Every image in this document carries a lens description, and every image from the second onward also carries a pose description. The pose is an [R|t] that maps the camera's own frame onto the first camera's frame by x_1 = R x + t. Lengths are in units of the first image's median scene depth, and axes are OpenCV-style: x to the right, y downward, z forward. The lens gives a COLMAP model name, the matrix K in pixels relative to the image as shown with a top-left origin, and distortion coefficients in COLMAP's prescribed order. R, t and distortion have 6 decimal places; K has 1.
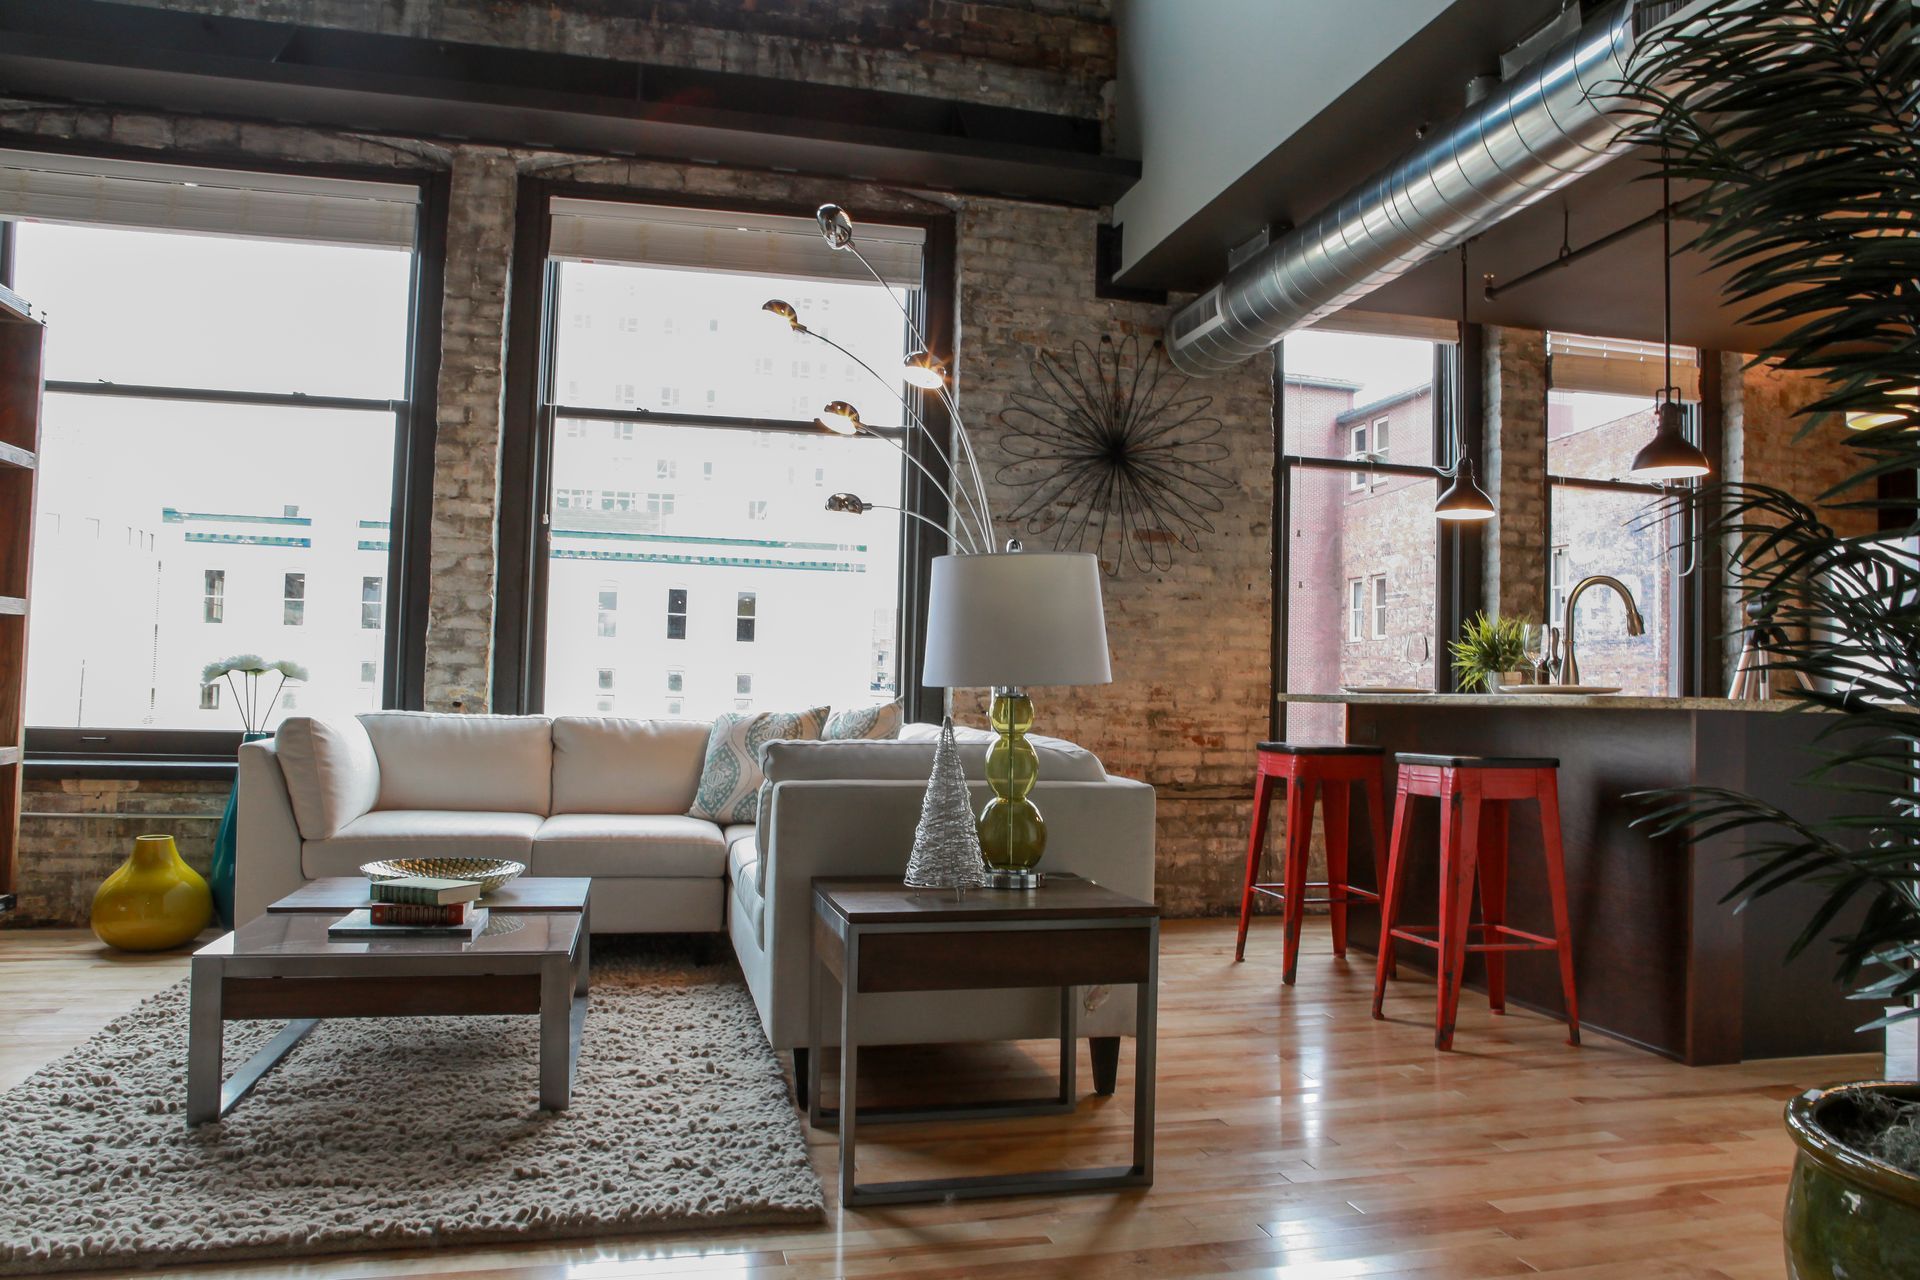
lens RADIAL K [[1322.0, 0, 997.4], [0, 1322.0, 634.2], [0, 0, 1]] dist [-0.112292, 0.087357]
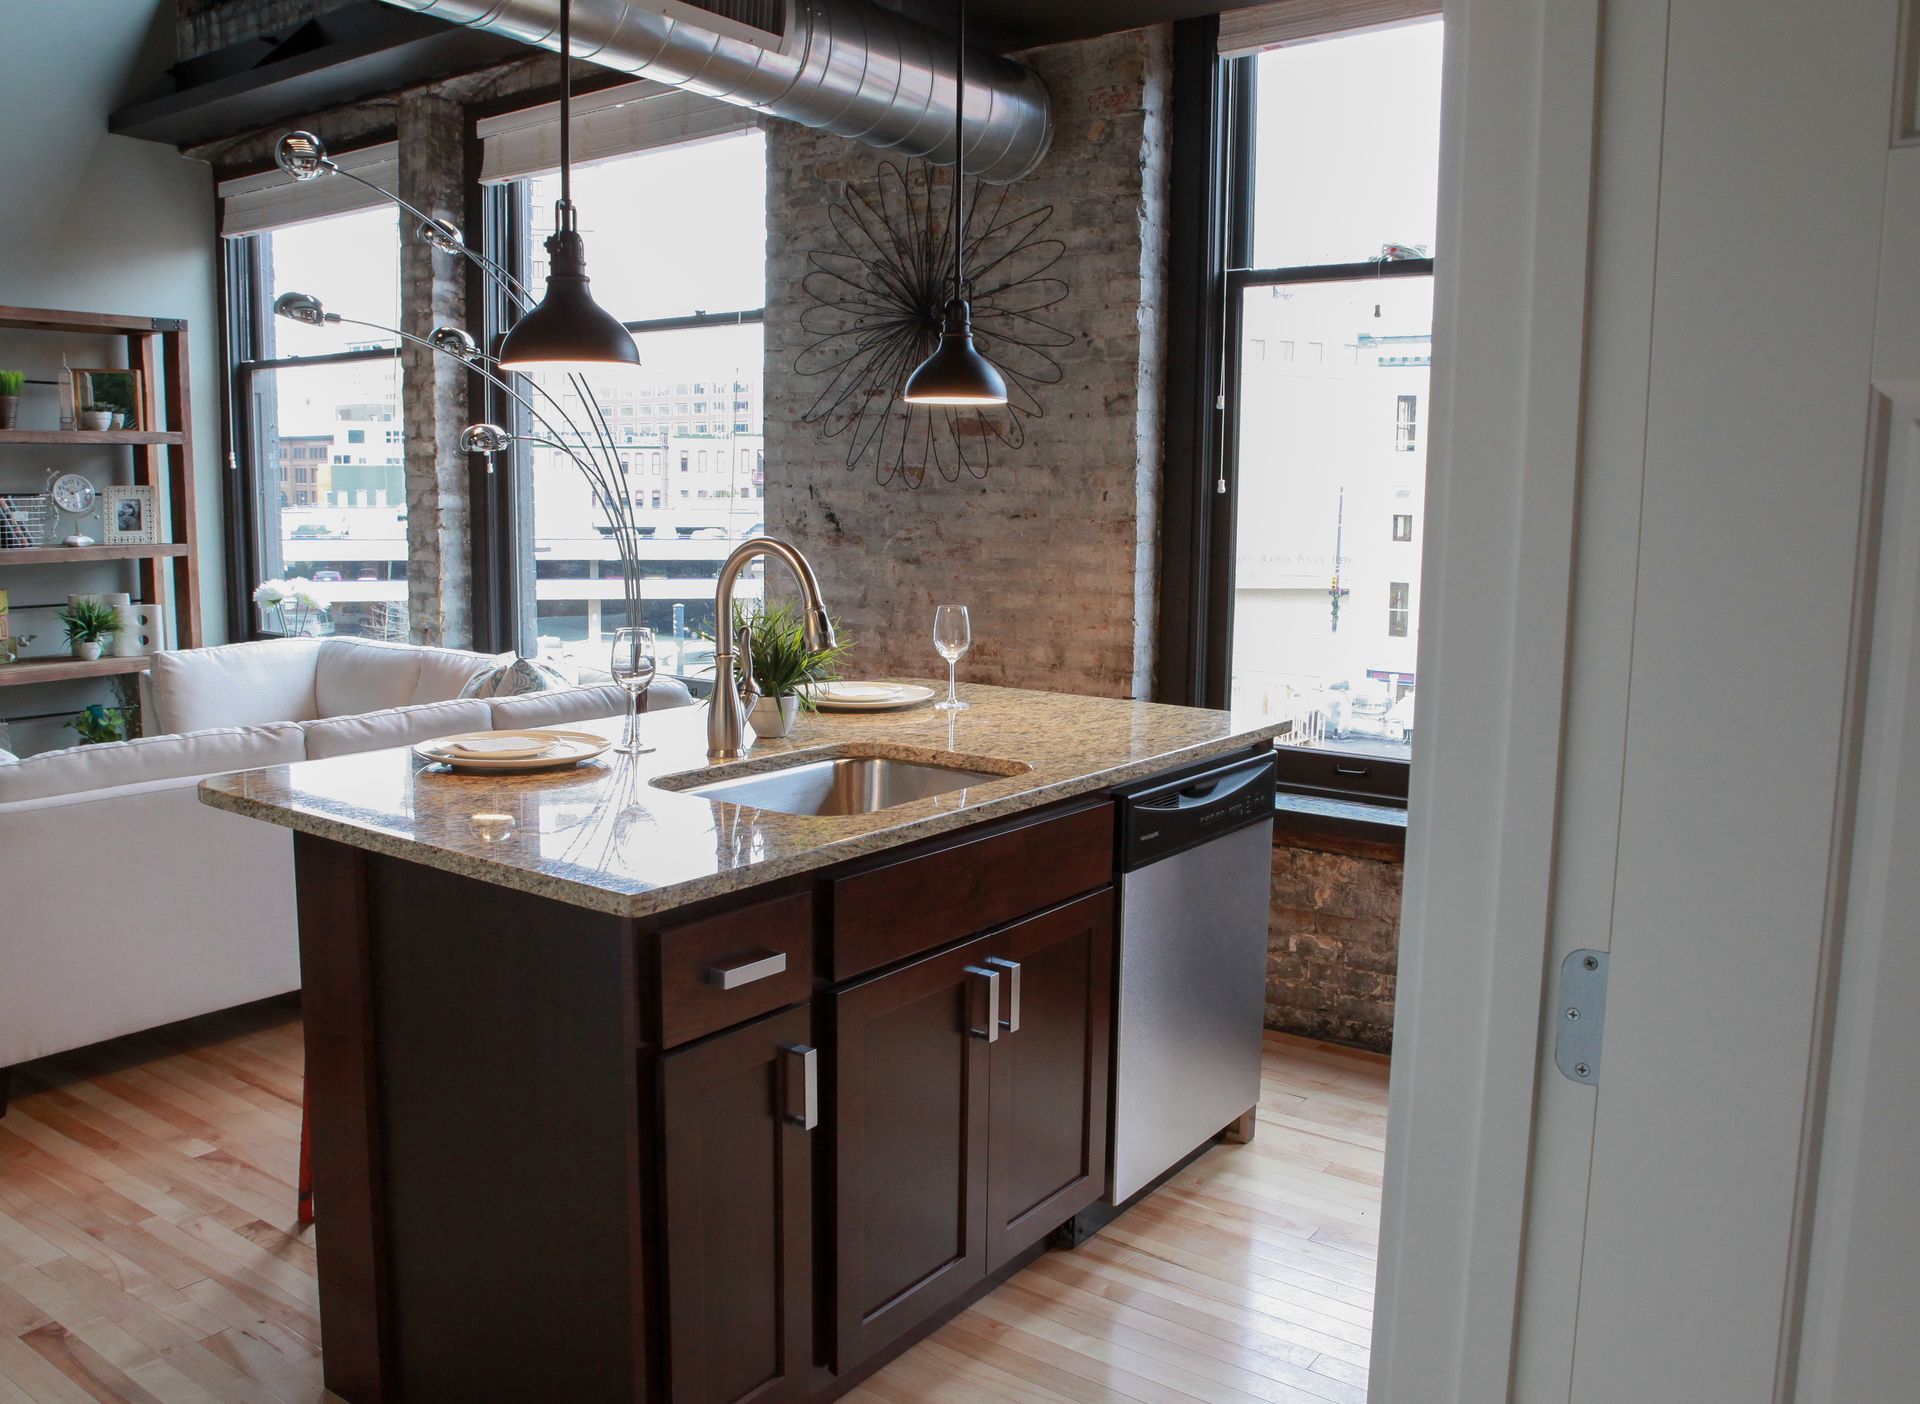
lens RADIAL K [[1545.9, 0, 986.0], [0, 1545.9, 682.7], [0, 0, 1]] dist [-0.124252, 0.105441]
pose [[0.642367, 0.081112, -0.762093, 0.759866], [0.034593, 0.990301, 0.134560, -0.050637], [0.765616, -0.112800, 0.633331, 0.479858]]
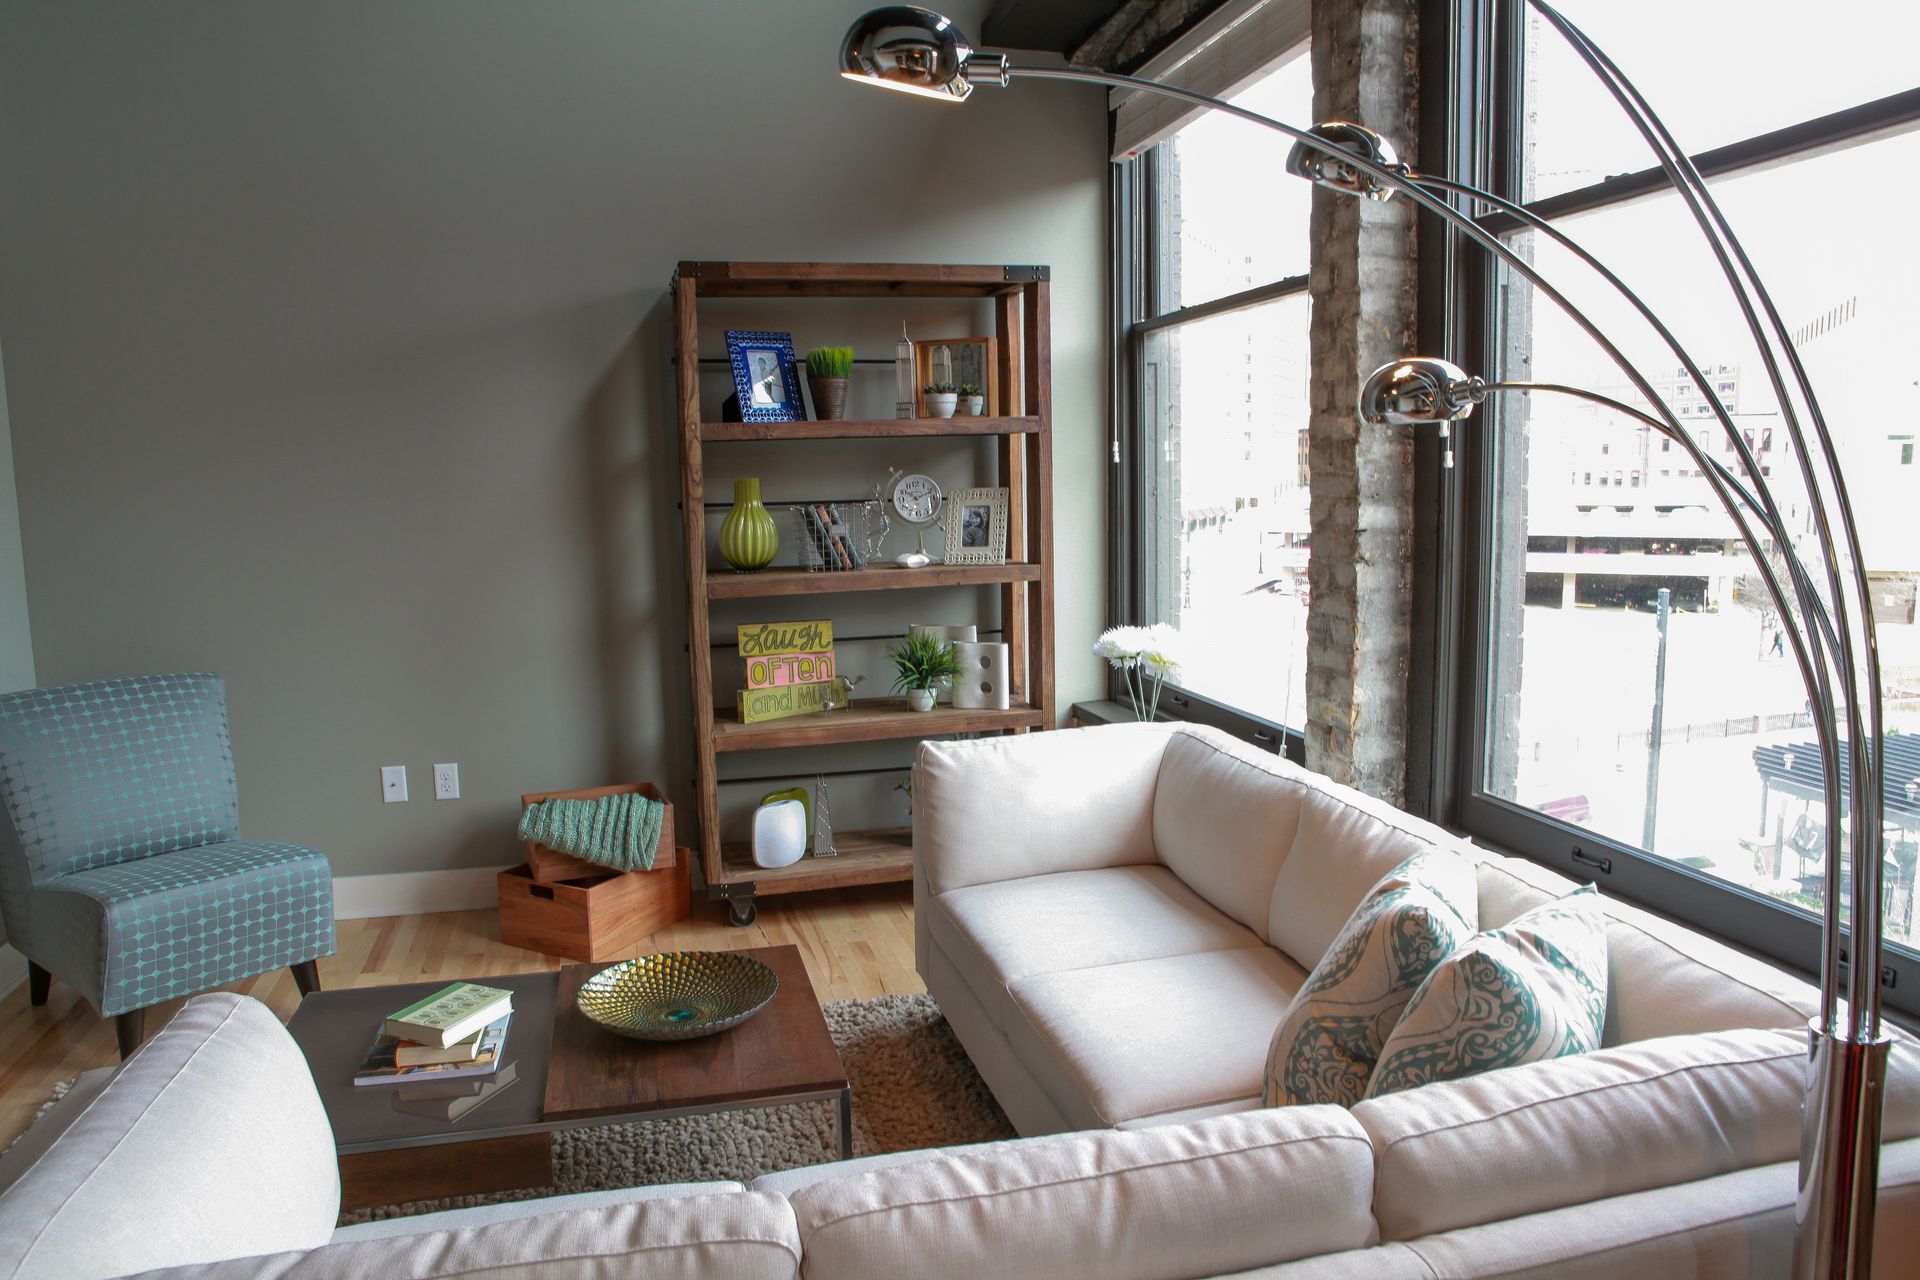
lens RADIAL K [[1315.2, 0, 974.2], [0, 1315.2, 642.7], [0, 0, 1]] dist [-0.111795, 0.080412]
pose [[0.016719, 0.107431, -0.994072, 0.206192], [0.056941, 0.992495, 0.108218, -0.062318], [0.998238, -0.058413, 0.010476, 0.717490]]
